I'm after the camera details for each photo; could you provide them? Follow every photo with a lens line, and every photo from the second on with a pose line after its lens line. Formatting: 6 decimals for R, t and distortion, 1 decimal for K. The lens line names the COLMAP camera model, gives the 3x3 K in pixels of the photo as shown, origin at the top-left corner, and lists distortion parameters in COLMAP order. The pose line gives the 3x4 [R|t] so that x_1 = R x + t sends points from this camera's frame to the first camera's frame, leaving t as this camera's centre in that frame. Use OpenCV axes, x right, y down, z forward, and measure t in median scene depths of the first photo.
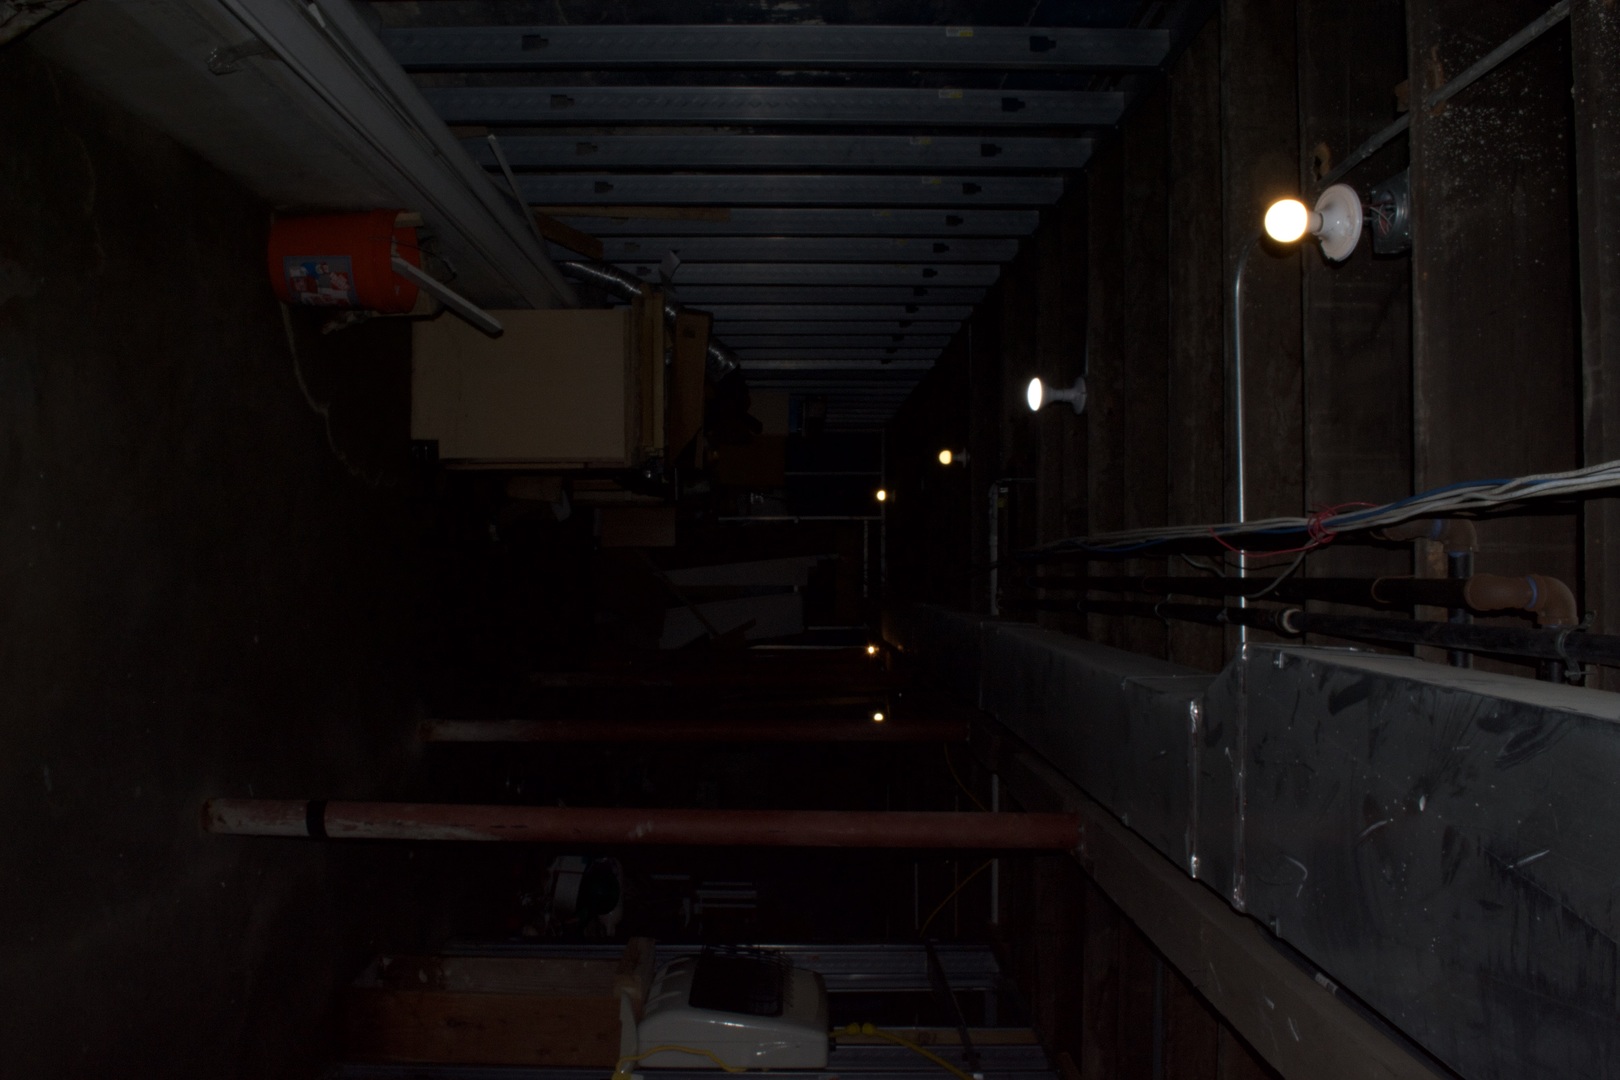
lens RADIAL K [[1336.4, 0, 771.9], [0, 1336.4, 551.6], [0, 0, 1]] dist [-0.079925, 0.010224]
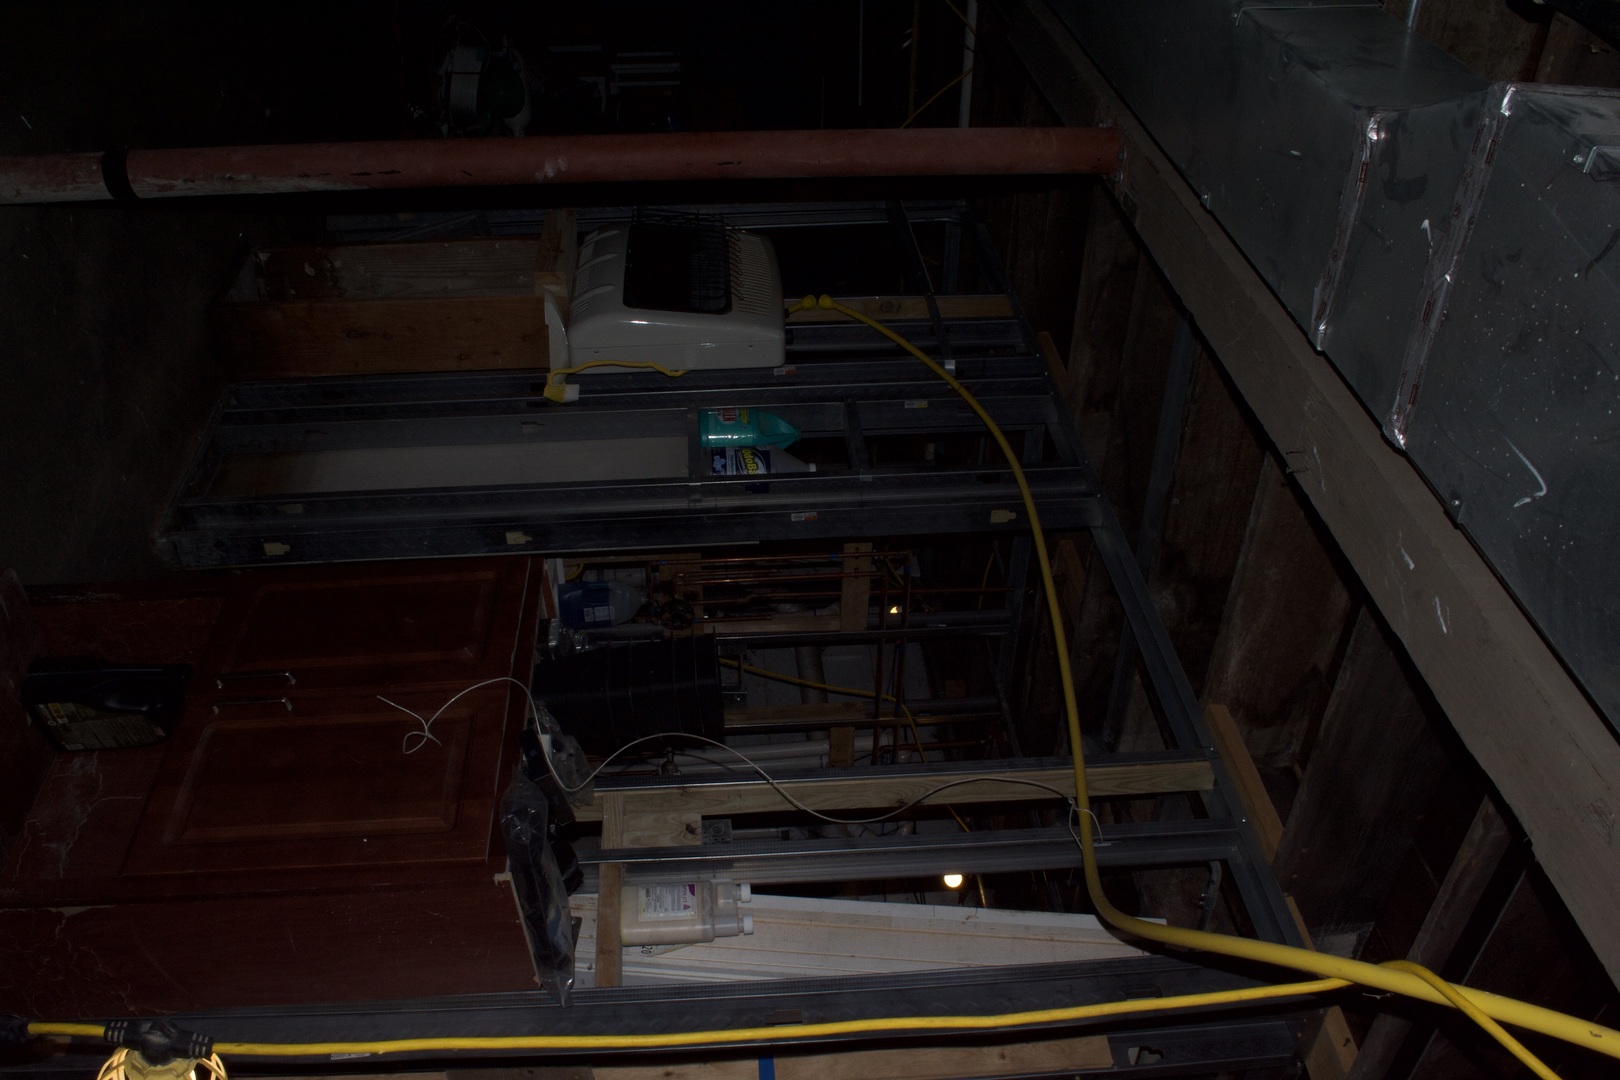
lens RADIAL K [[1336.4, 0, 771.9], [0, 1336.4, 551.6], [0, 0, 1]] dist [-0.079925, 0.010224]
pose [[0.997627, -0.049844, 0.047500, -0.015268], [0.009393, 0.781952, 0.623268, -0.071952], [-0.068209, -0.621343, 0.780564, 0.209411]]
